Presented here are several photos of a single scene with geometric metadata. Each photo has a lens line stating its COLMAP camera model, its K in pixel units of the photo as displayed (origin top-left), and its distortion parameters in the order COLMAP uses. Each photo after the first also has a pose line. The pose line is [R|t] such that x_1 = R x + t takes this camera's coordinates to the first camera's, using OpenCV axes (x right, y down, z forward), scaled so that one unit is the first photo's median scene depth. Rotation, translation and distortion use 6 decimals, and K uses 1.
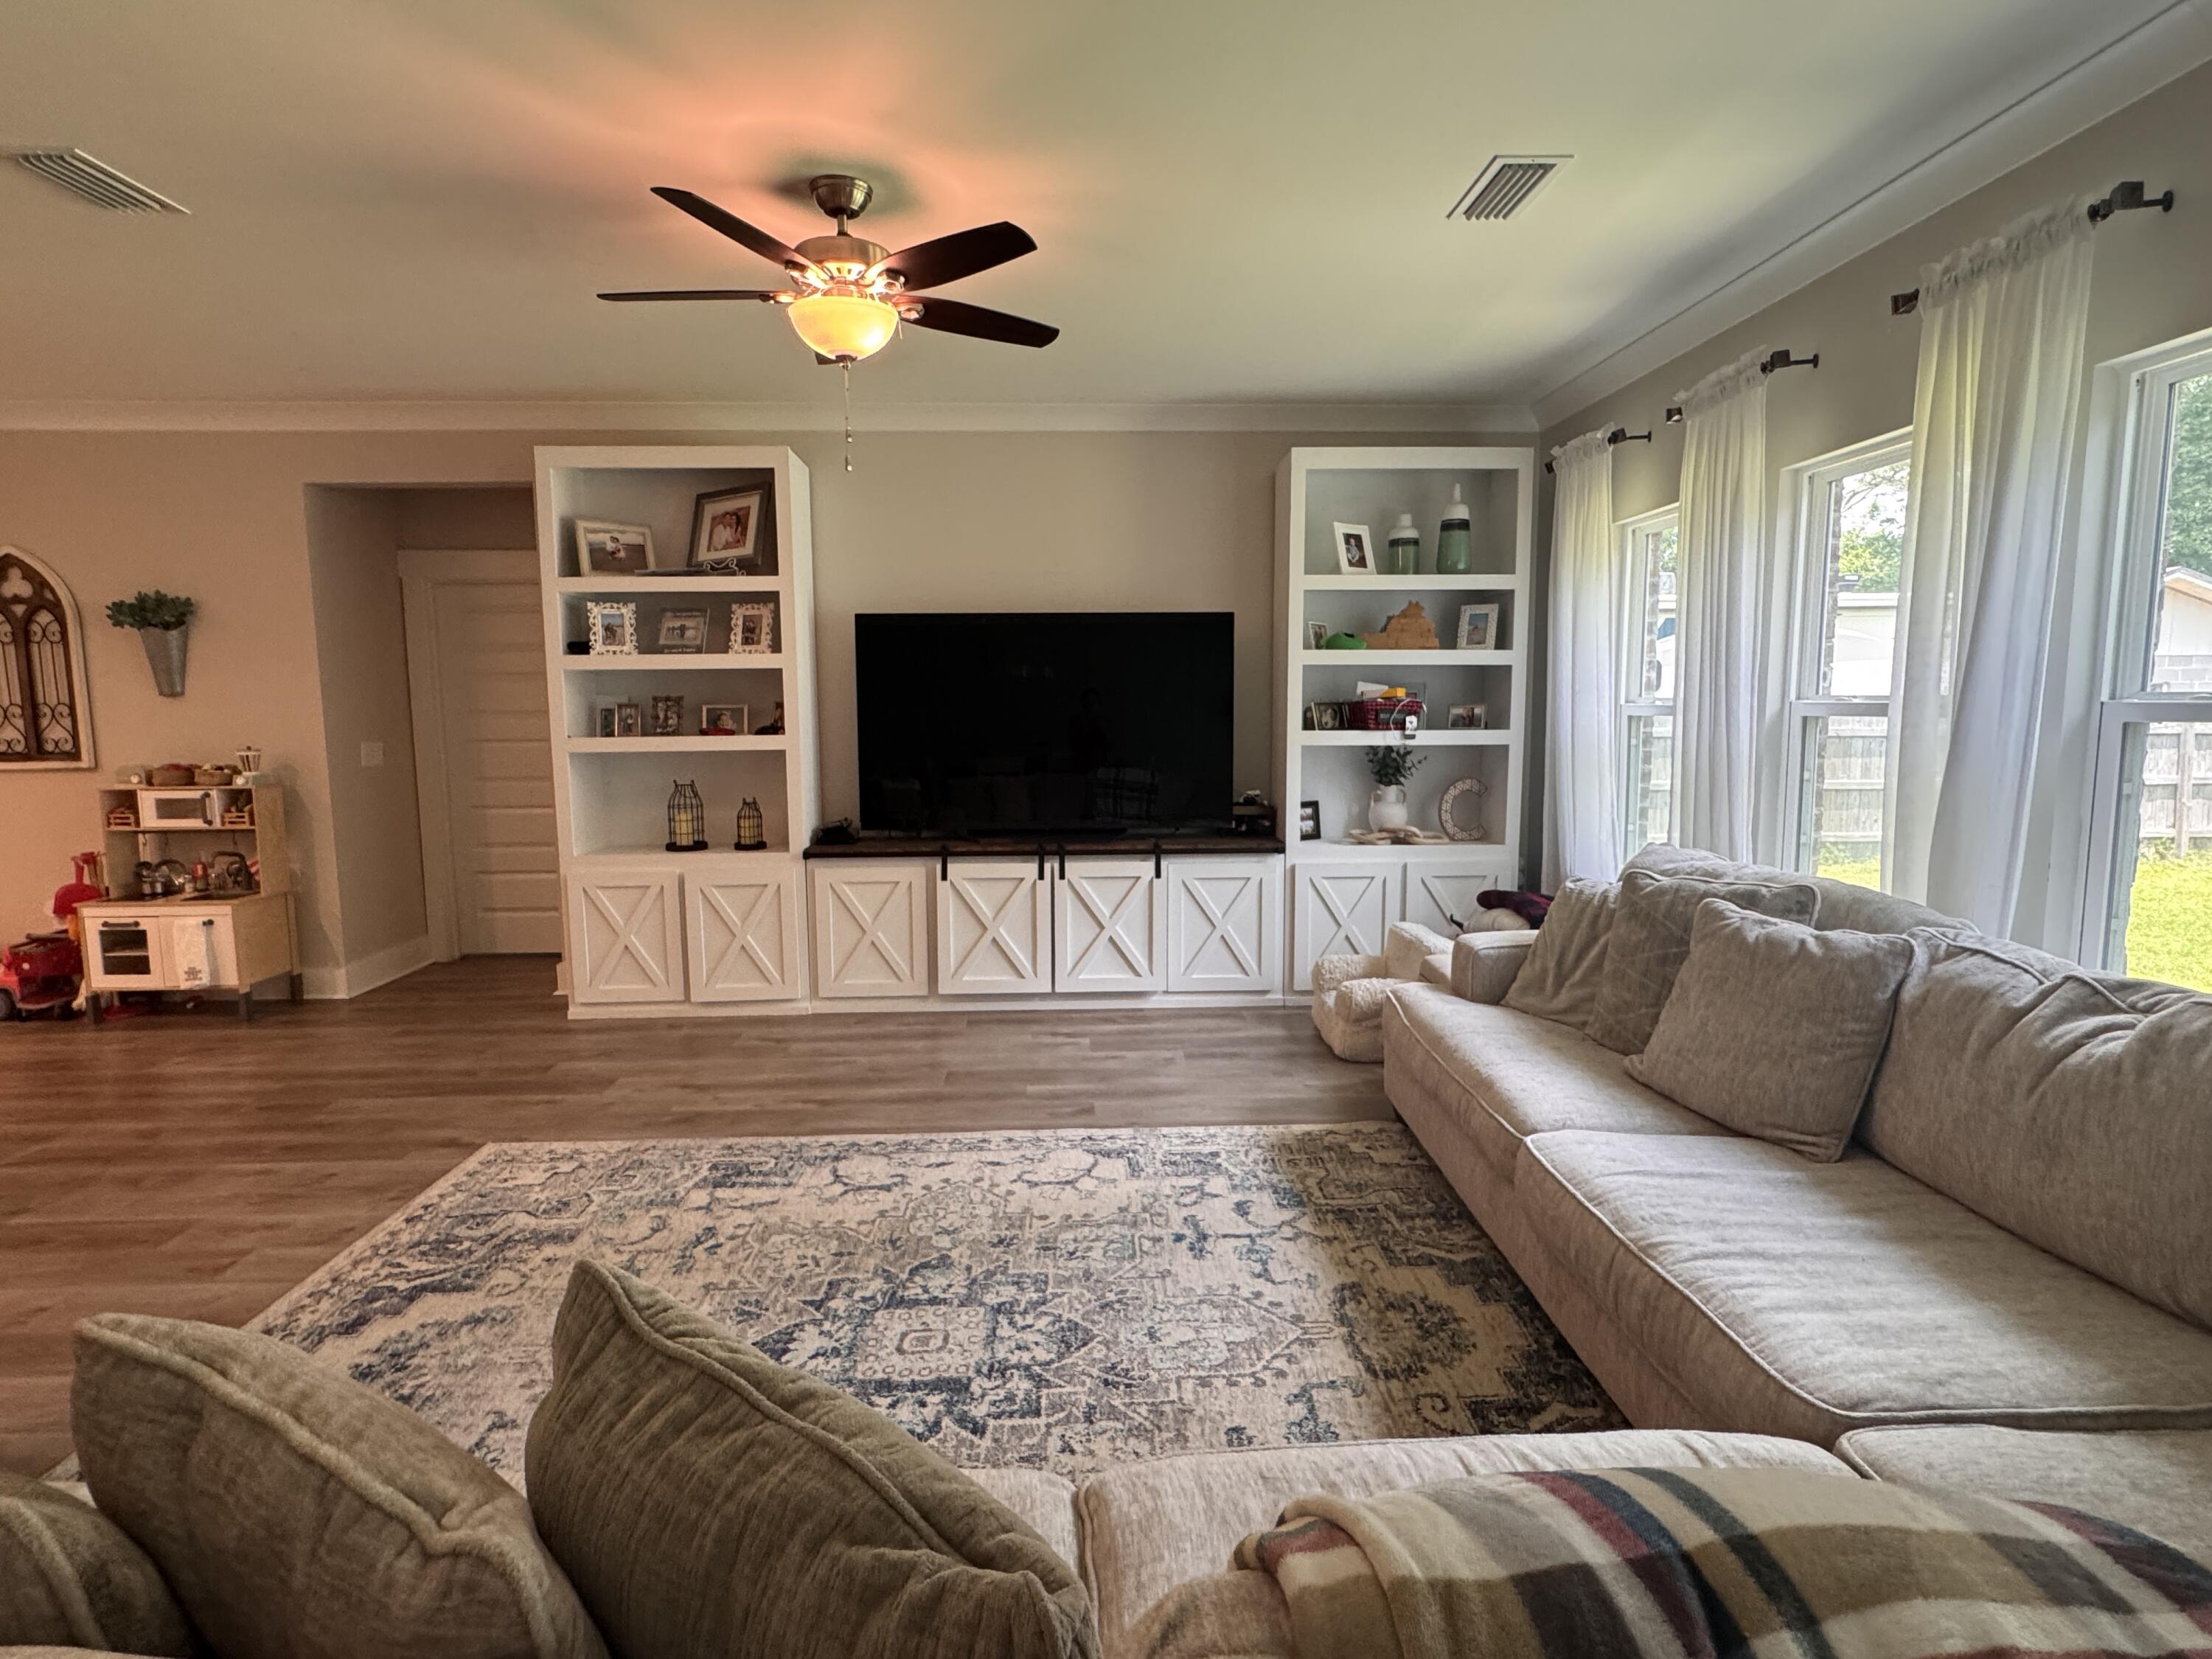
lens RADIAL K [[1101.0, 0, 1103.9], [0, 1101.0, 831.7], [0, 0, 1]] dist [-0.002289, 0.001719]
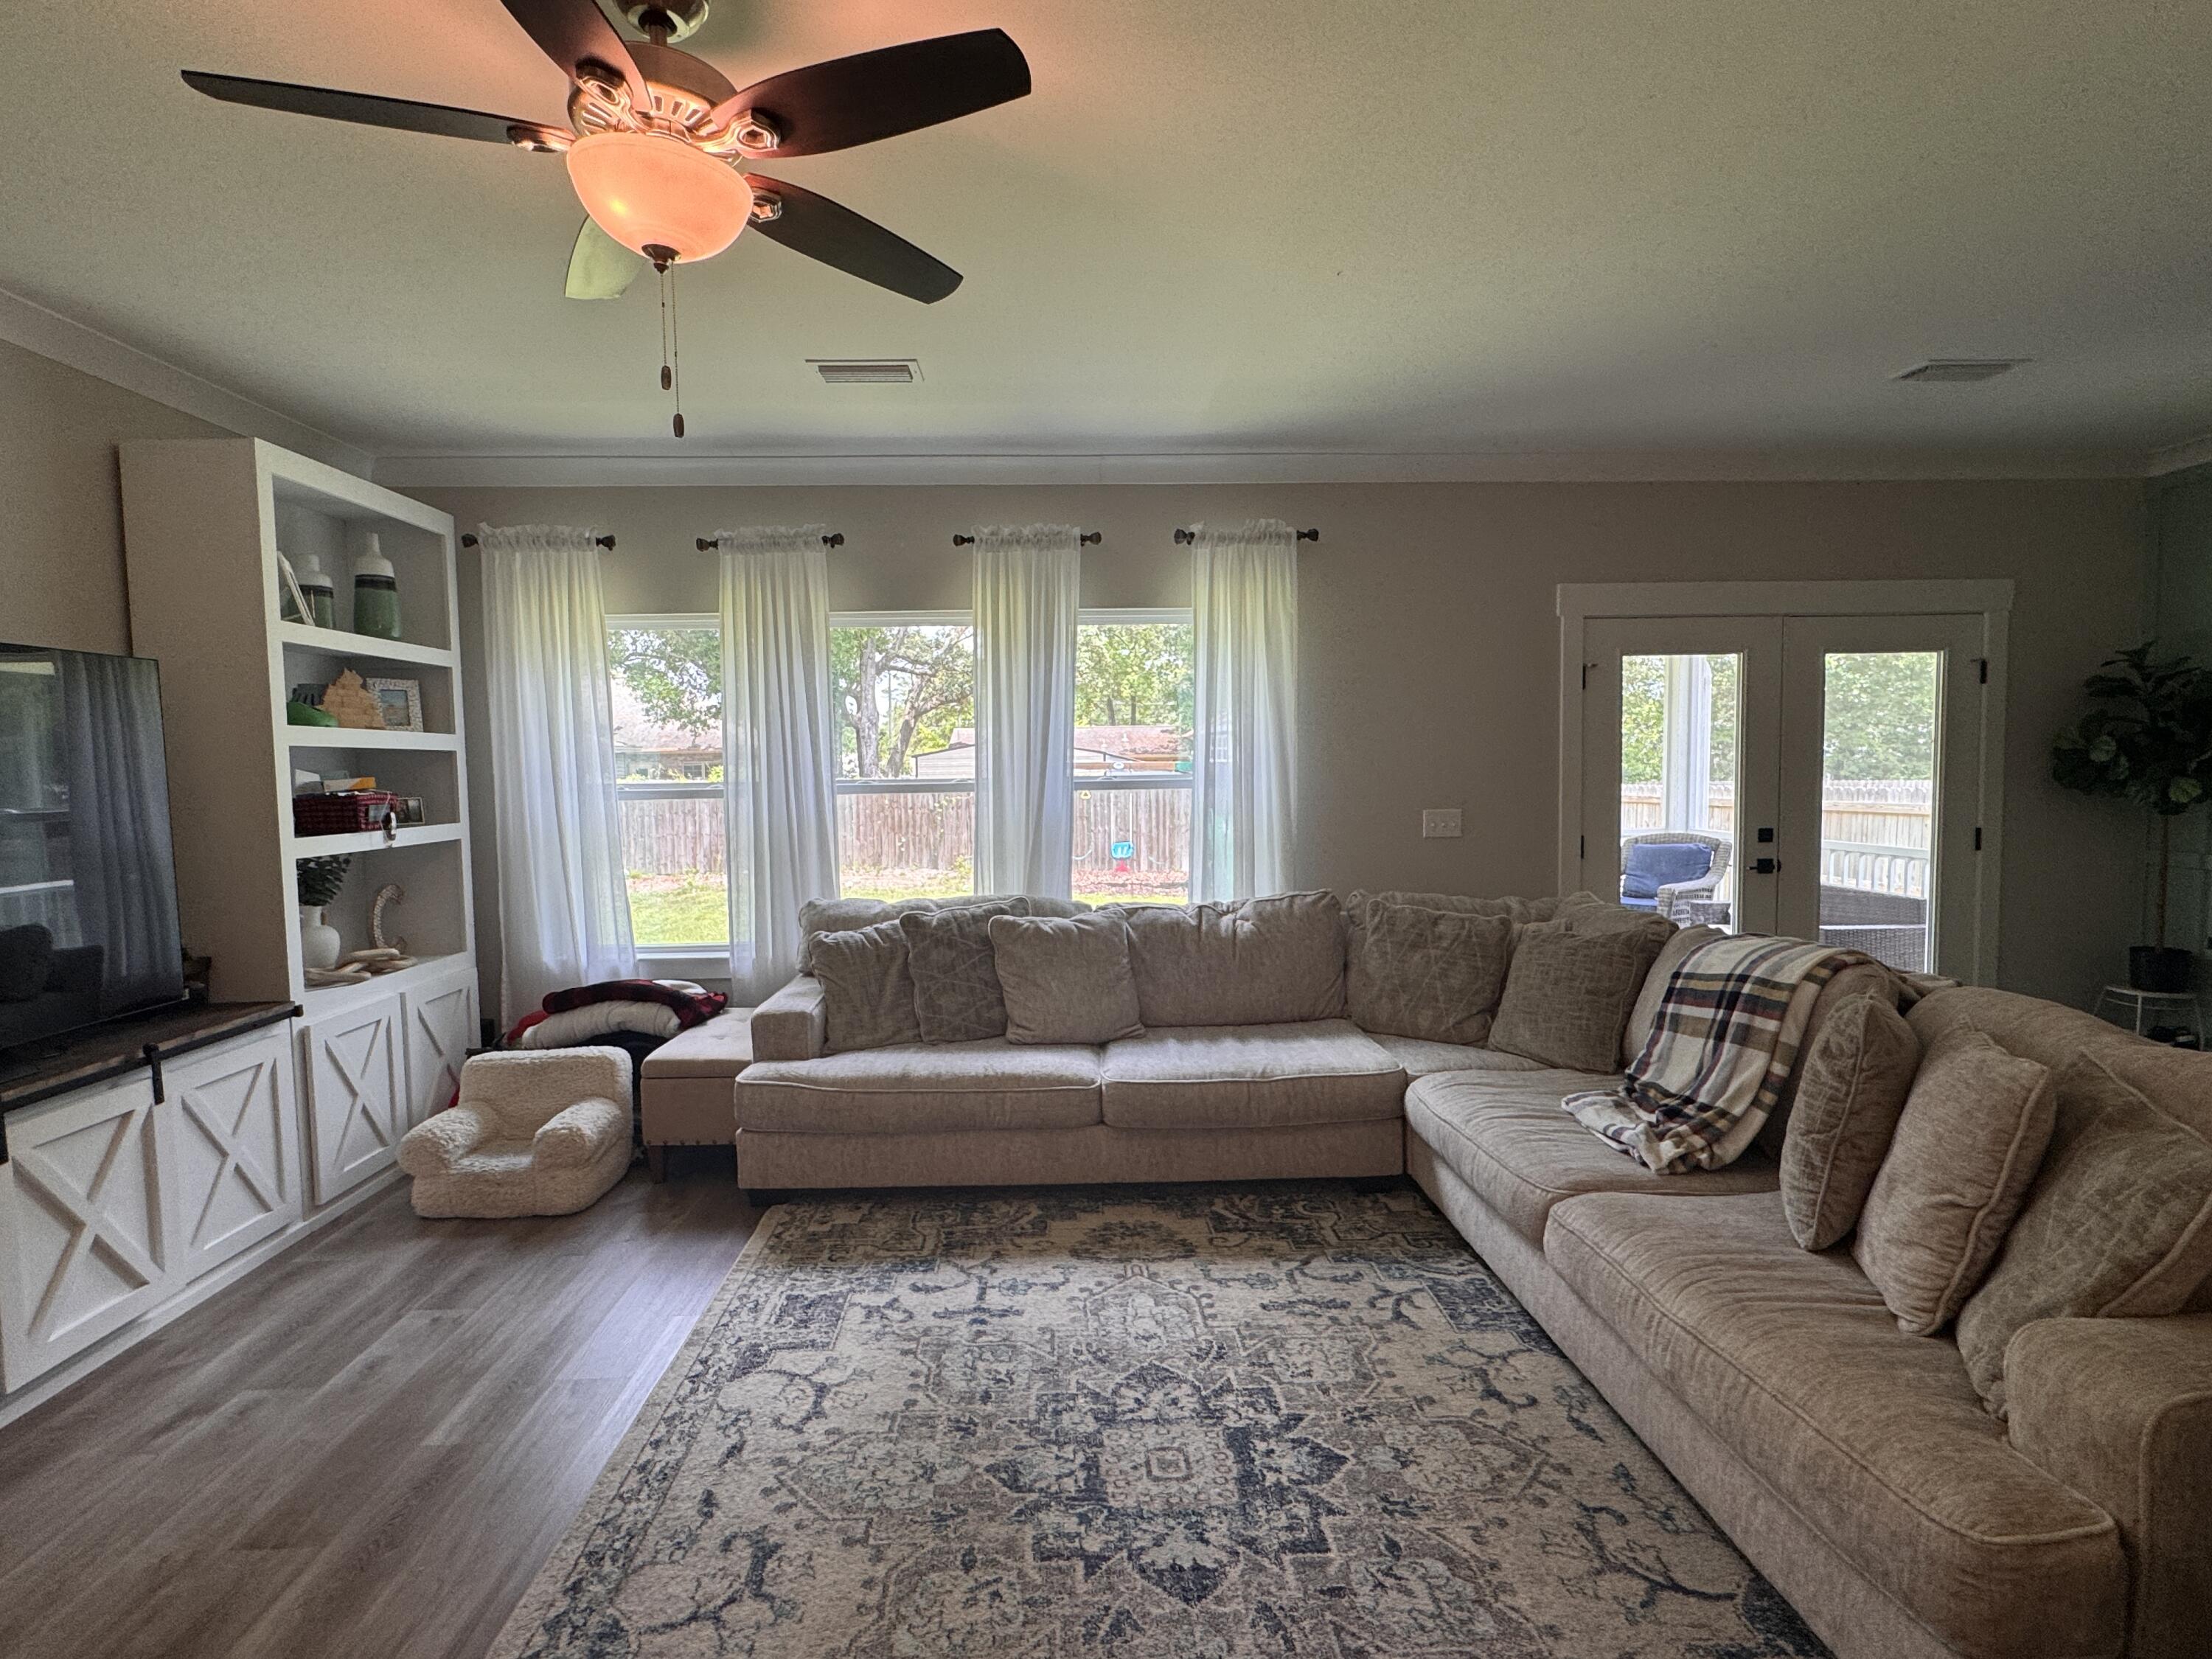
lens RADIAL K [[1101.0, 0, 1103.9], [0, 1101.0, 831.7], [0, 0, 1]] dist [-0.002289, 0.001719]
pose [[-0.011316, -0.056469, 0.998340, -0.818973], [0.132856, 0.989468, 0.057473, -0.103644], [-0.991071, 0.133286, -0.003695, 0.750191]]
